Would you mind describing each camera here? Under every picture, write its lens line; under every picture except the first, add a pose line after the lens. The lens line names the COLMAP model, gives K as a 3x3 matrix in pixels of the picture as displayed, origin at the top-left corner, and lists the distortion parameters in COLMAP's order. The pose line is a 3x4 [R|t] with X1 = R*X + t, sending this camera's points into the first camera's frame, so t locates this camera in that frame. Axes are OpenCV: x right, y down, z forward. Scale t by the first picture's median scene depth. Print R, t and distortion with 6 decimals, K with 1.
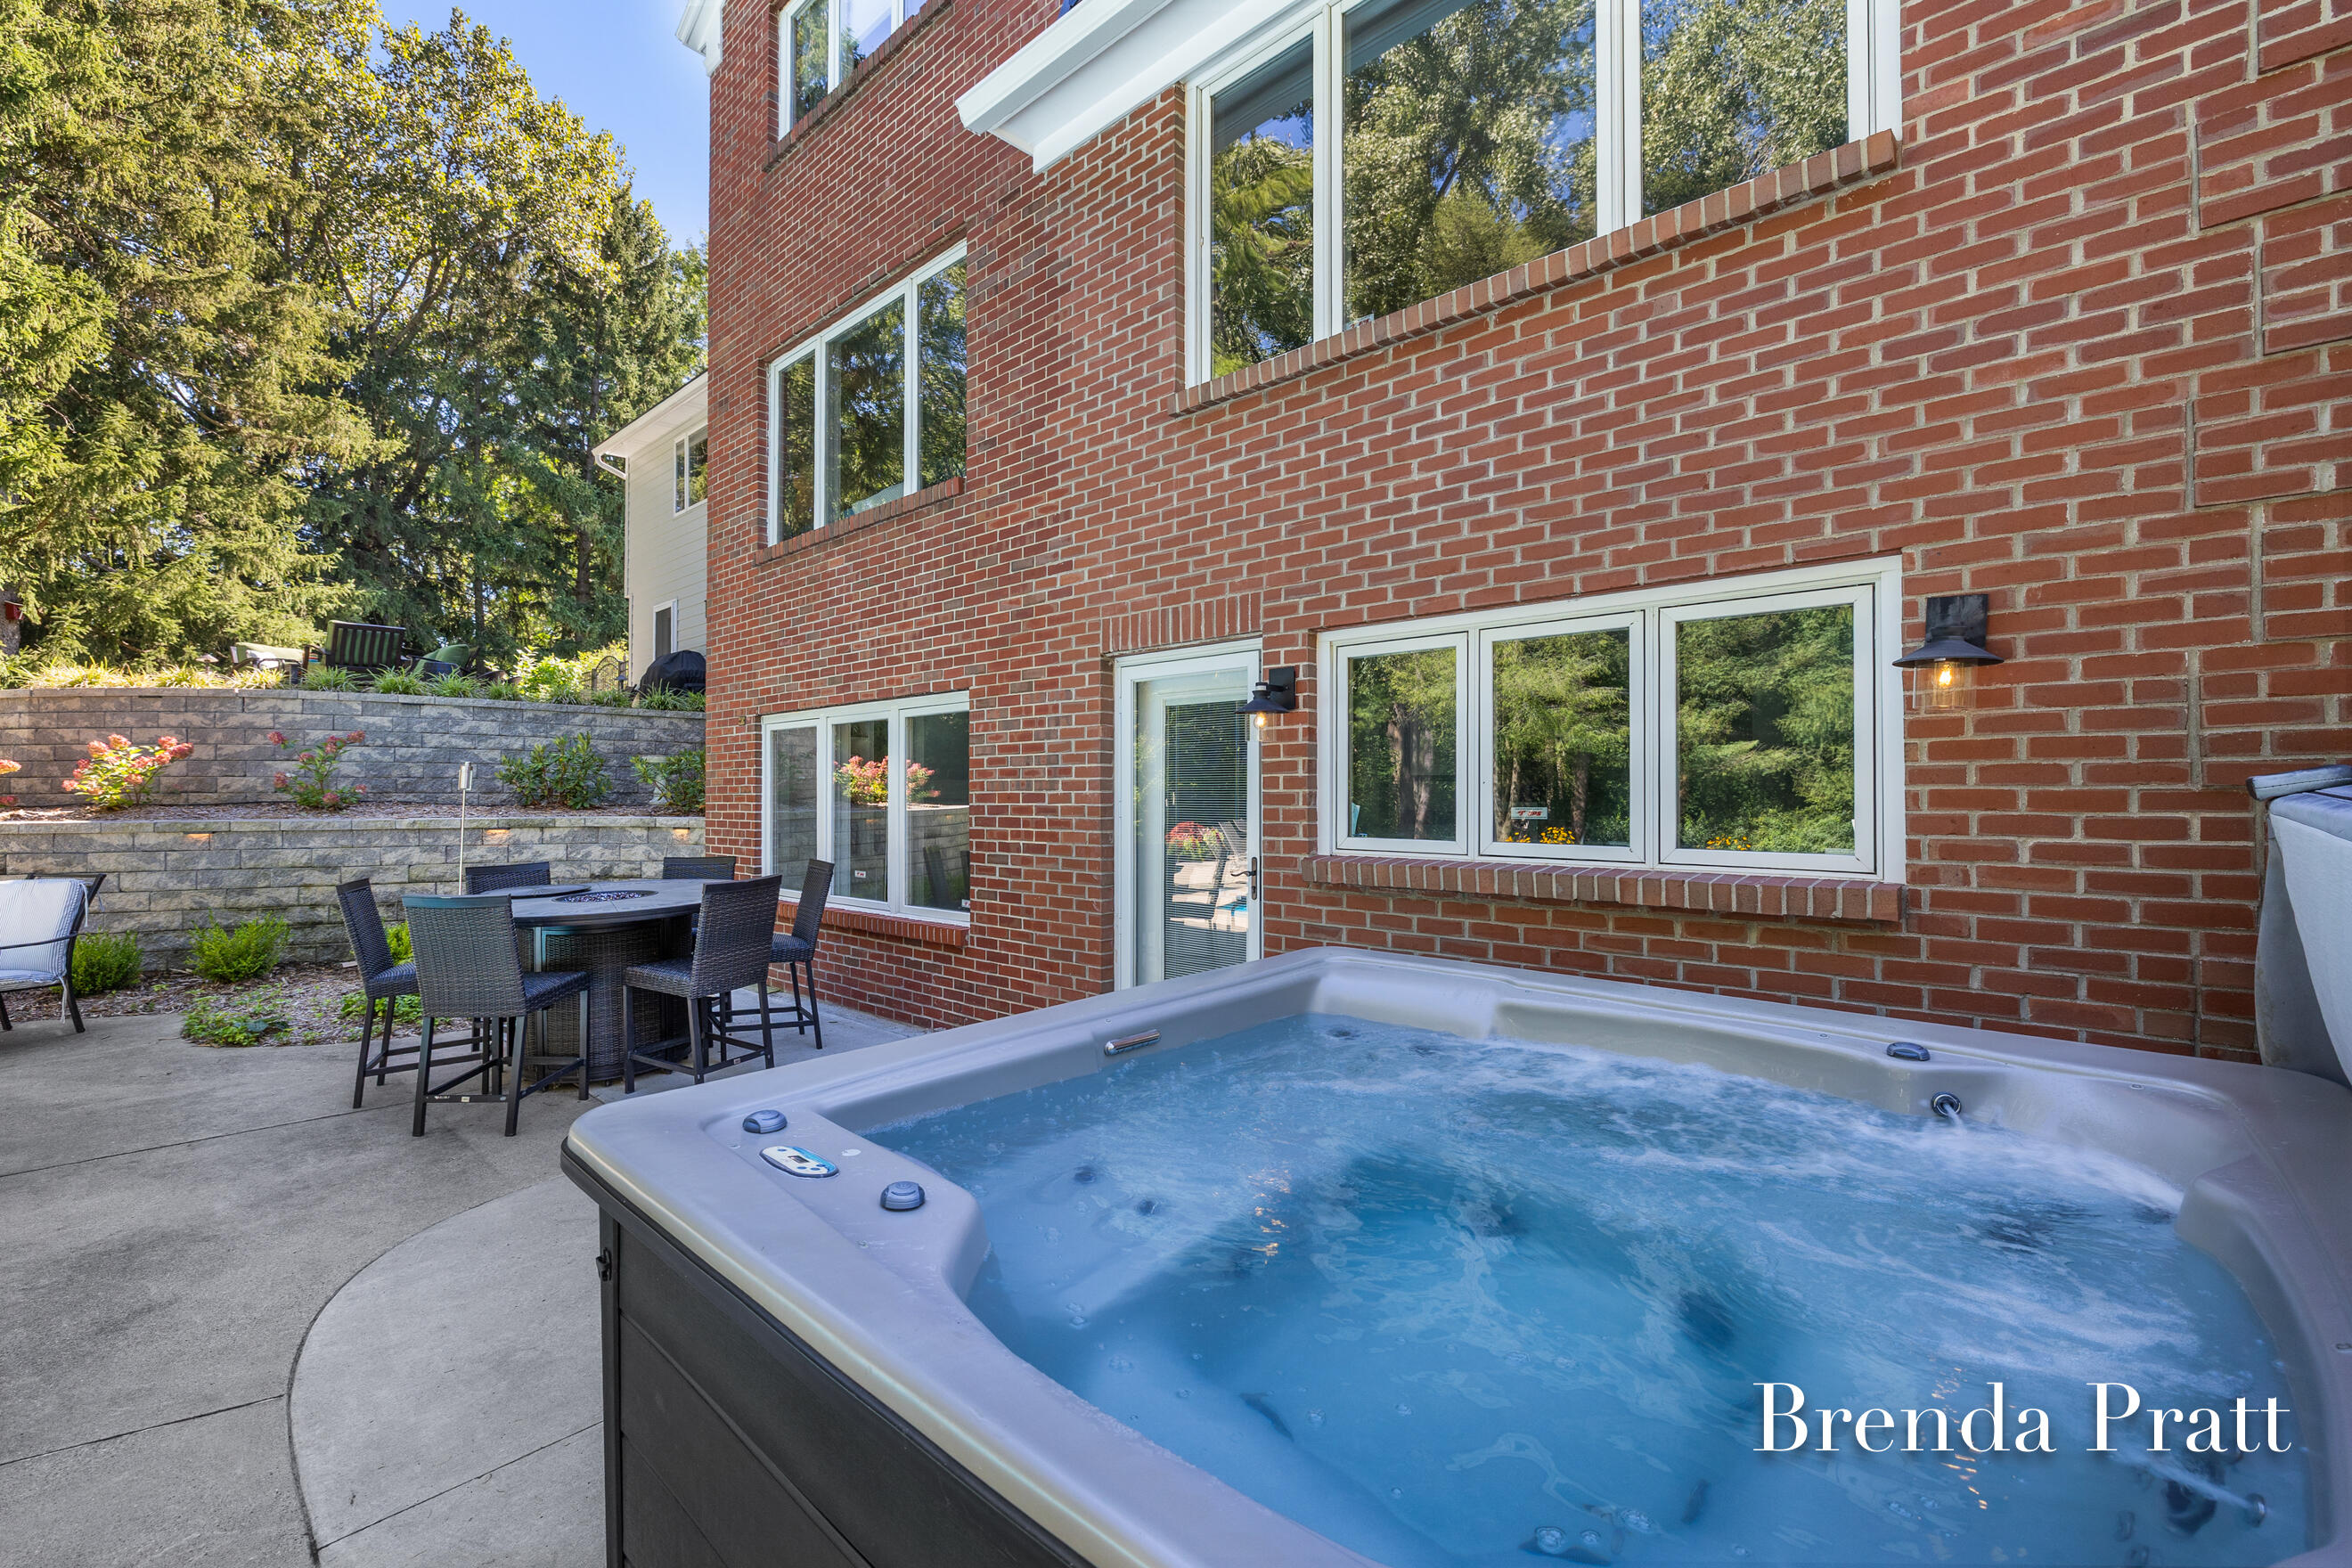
lens RADIAL K [[988.7, 0, 1180.2], [0, 988.7, 778.8], [0, 0, 1]] dist [-0.002313, 0.000665]
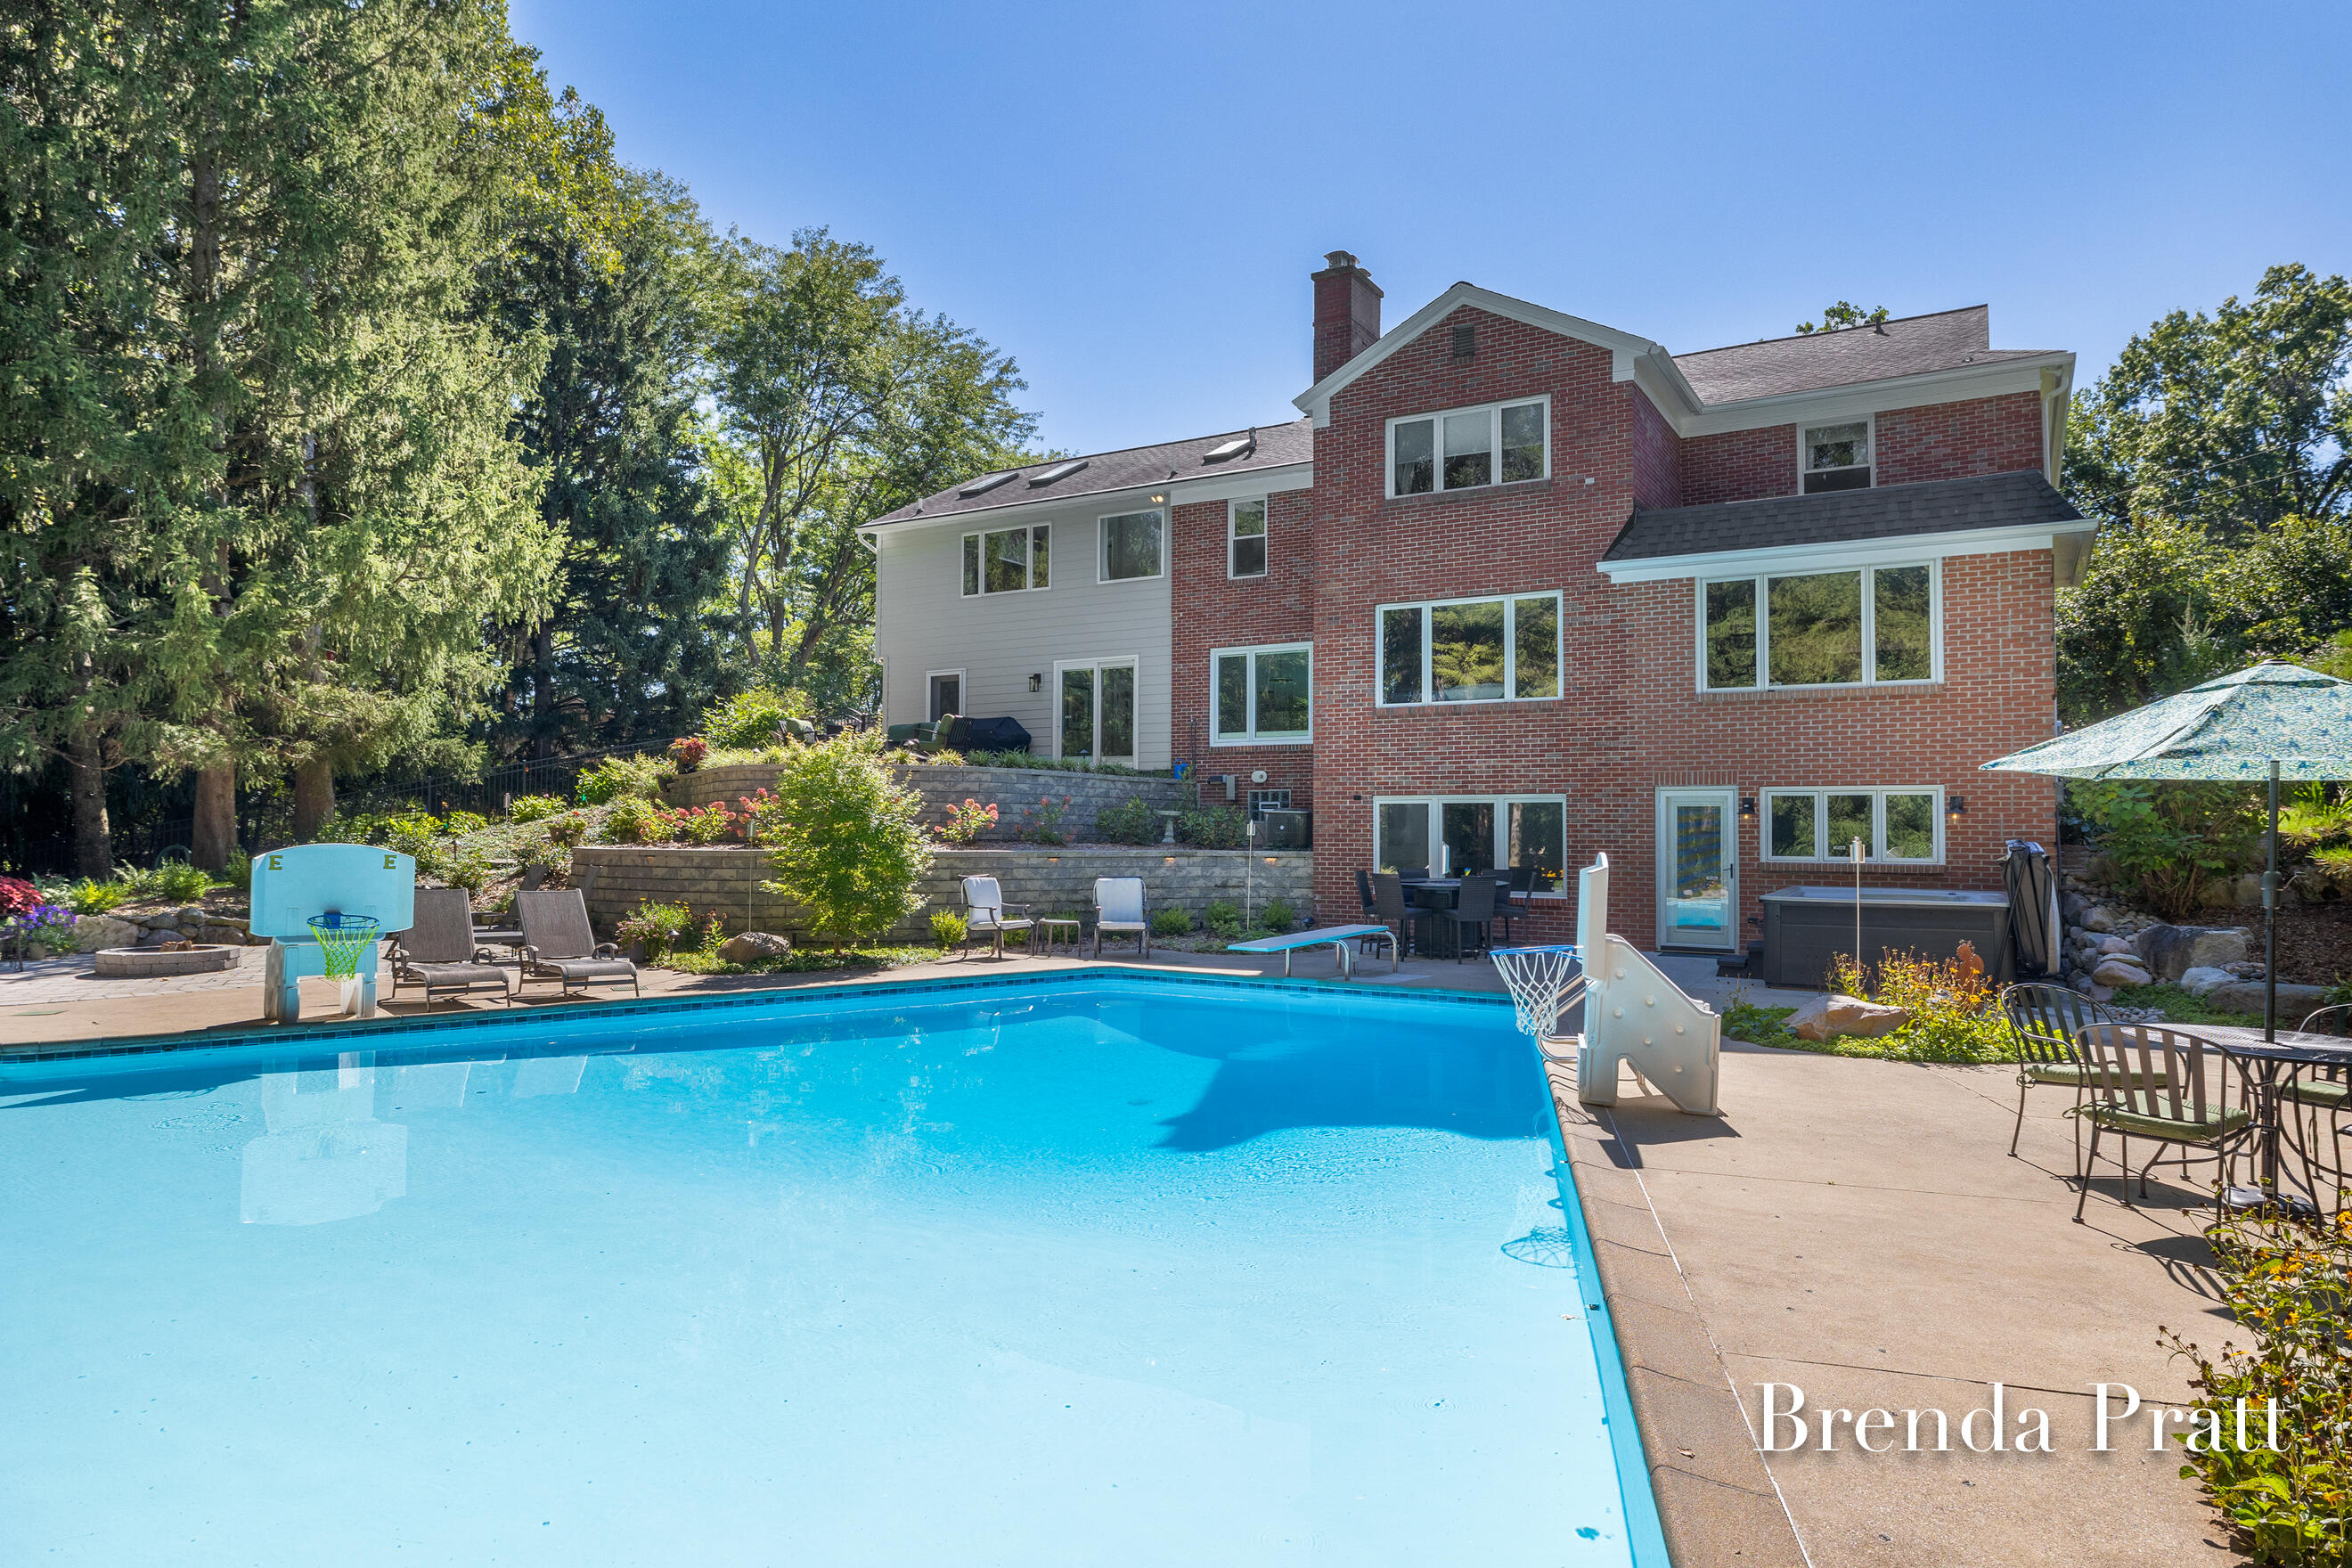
lens RADIAL K [[1398.5, 0, 1173.4], [0, 1398.5, 776.9], [0, 0, 1]] dist [-0.002327, 0.000670]
pose [[0.979466, 0.016920, 0.200900, -2.011494], [-0.011612, 0.999552, -0.027574, -0.034083], [-0.201277, 0.024675, 0.979224, -2.275805]]
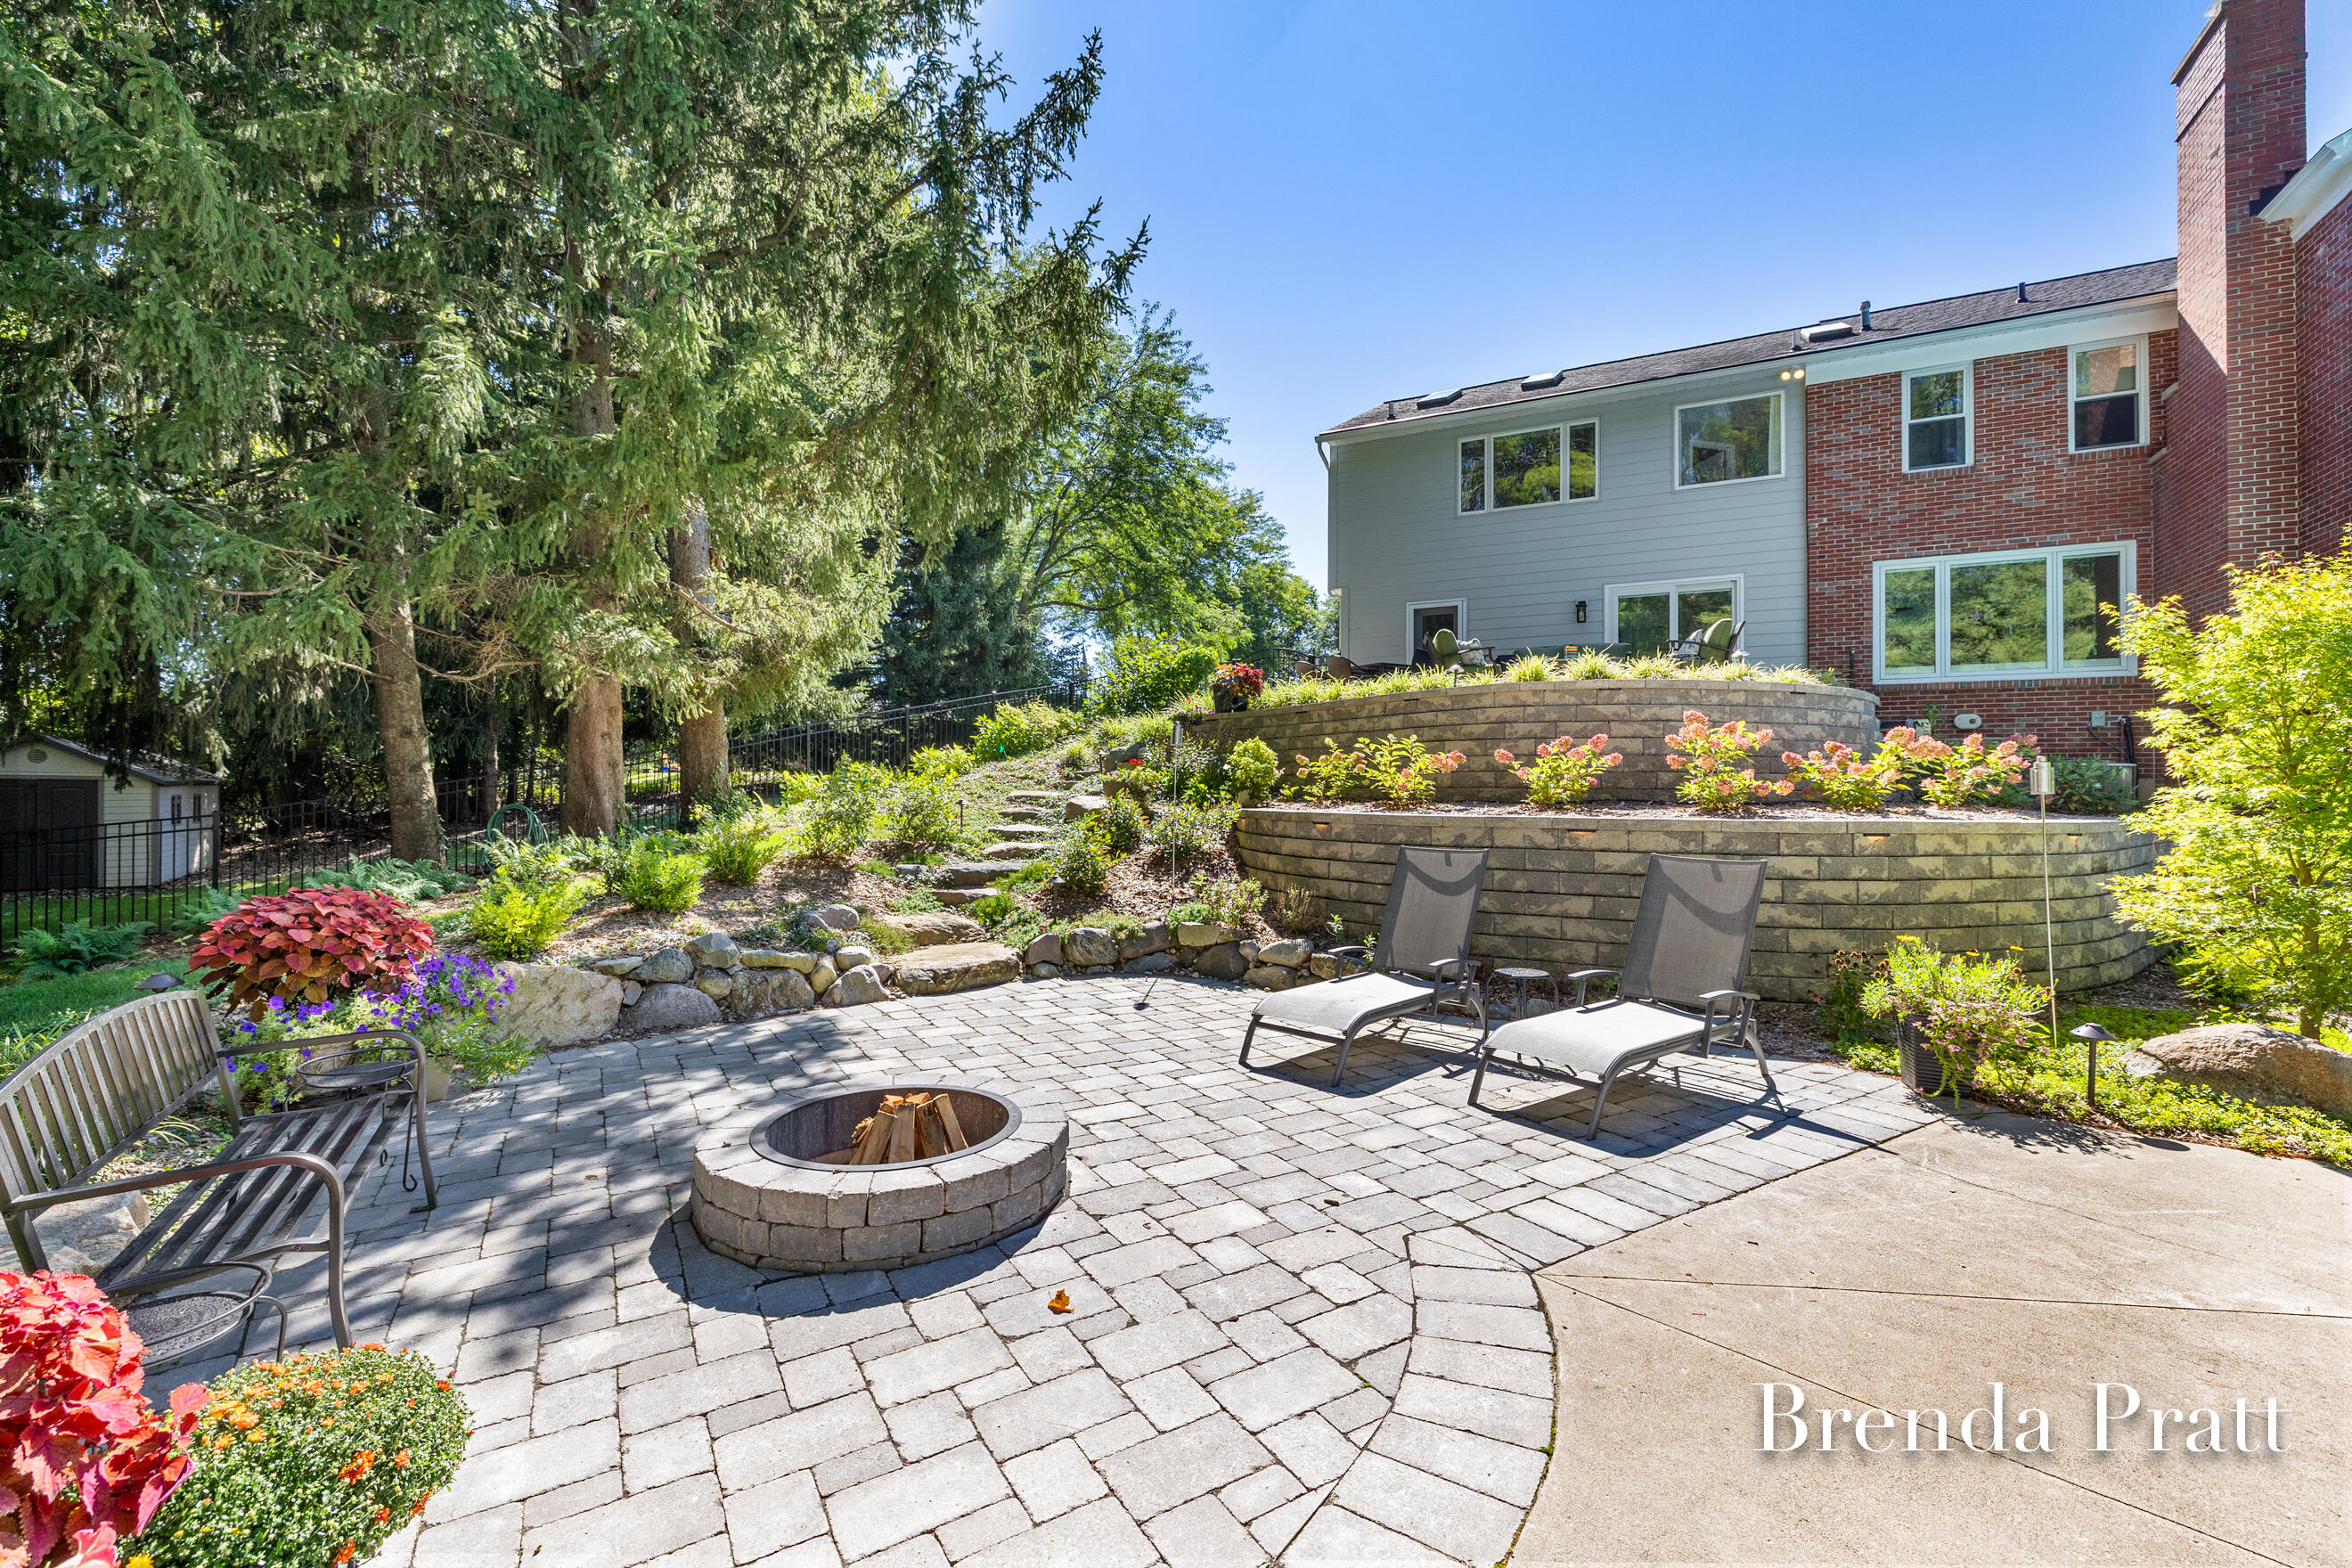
lens RADIAL K [[988.7, 0, 1180.2], [0, 988.7, 778.8], [0, 0, 1]] dist [-0.002313, 0.000665]
pose [[0.965342, 0.016496, 0.260466, -3.517045], [-0.015871, 0.999864, -0.004505, 0.031114], [-0.260505, 0.000215, 0.965472, 0.393299]]
